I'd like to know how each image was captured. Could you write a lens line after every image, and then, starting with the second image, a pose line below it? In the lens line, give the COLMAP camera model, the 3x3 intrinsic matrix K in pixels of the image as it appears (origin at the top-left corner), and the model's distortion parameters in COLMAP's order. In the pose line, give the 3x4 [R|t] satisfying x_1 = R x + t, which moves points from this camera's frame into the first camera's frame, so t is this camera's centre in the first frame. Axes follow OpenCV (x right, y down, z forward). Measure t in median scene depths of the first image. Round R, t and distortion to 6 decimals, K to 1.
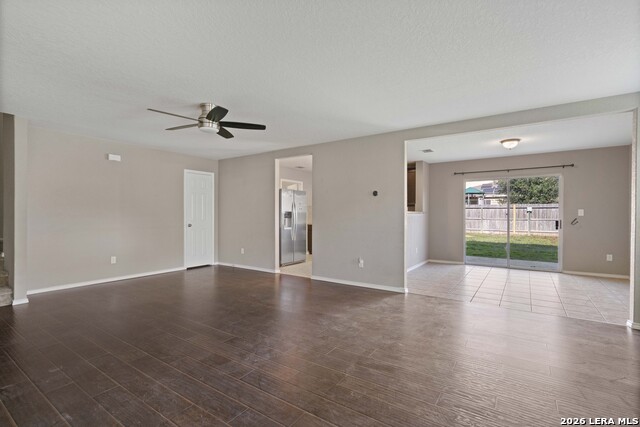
lens RADIAL K [[301.0, 0, 320.0], [0, 301.0, 213.5], [0, 0, 1]] dist [-0.001147, -0.000141]
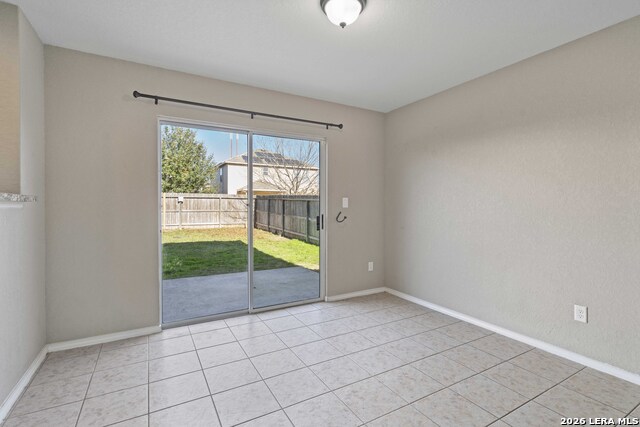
lens RADIAL K [[304.1, 0, 320.8], [0, 304.1, 206.4], [0, 0, 1]] dist [-0.001690, -0.000266]
pose [[0.436389, -0.000912, 0.899757, 0.086354], [-0.005784, 0.999976, 0.003819, 0.001027], [-0.899739, -0.006871, 0.436374, 0.258358]]
